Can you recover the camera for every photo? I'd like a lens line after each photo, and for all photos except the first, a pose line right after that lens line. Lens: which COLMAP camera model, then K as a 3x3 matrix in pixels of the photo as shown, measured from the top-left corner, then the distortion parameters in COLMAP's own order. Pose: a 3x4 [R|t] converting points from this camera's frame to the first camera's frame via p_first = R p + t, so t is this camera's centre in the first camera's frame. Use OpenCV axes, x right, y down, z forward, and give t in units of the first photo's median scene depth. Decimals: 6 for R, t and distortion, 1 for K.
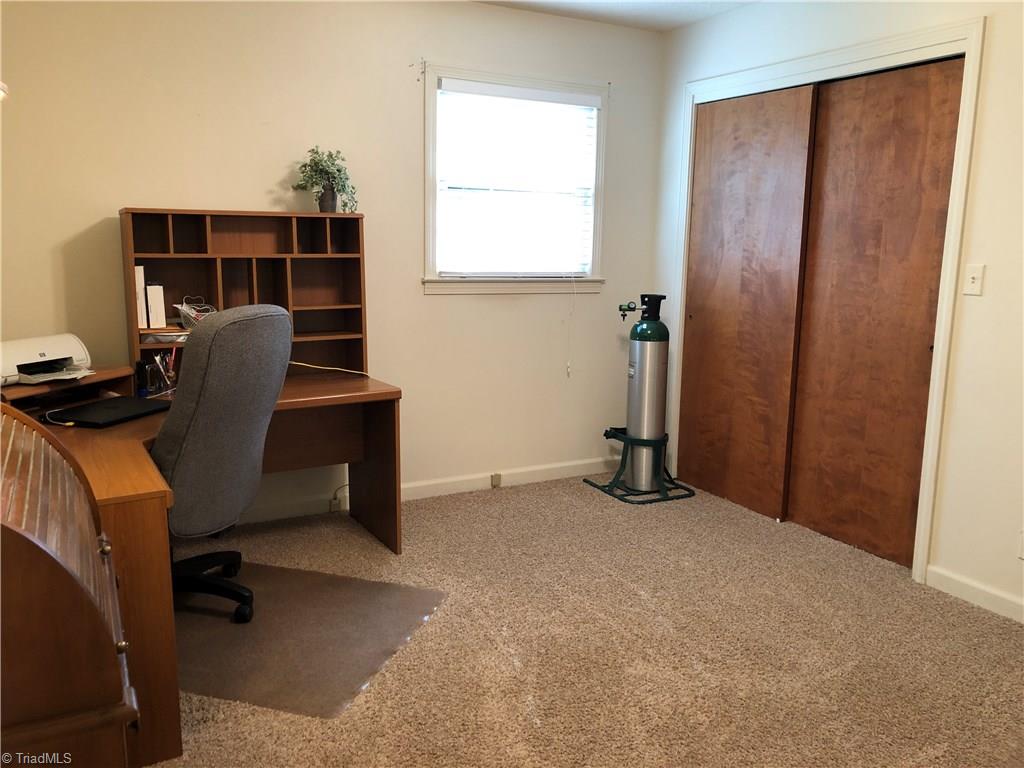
lens RADIAL K [[839.0, 0, 511.0], [0, 839.0, 387.9], [0, 0, 1]] dist [0.045567, -0.052637]
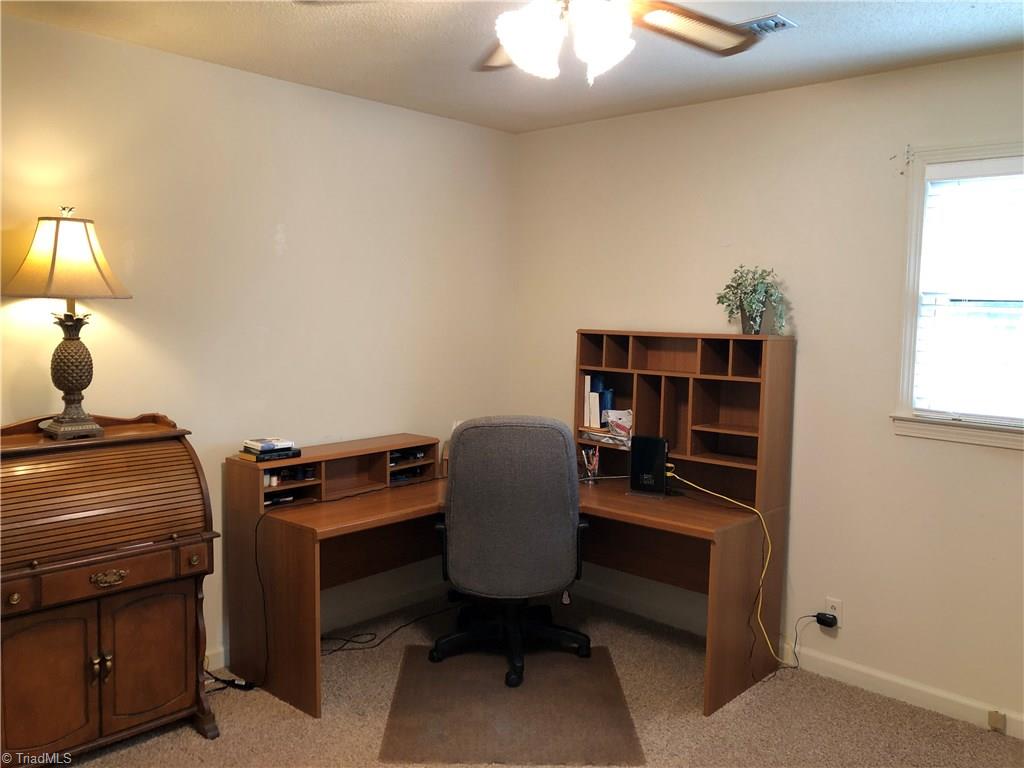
lens RADIAL K [[839.0, 0, 510.9], [0, 839.0, 379.1], [0, 0, 1]] dist [0.045567, -0.052637]
pose [[0.299773, 0.074791, -0.951074, 0.632197], [-0.181774, 0.983137, 0.020018, -0.132860], [0.936533, 0.166879, 0.308313, 0.483264]]
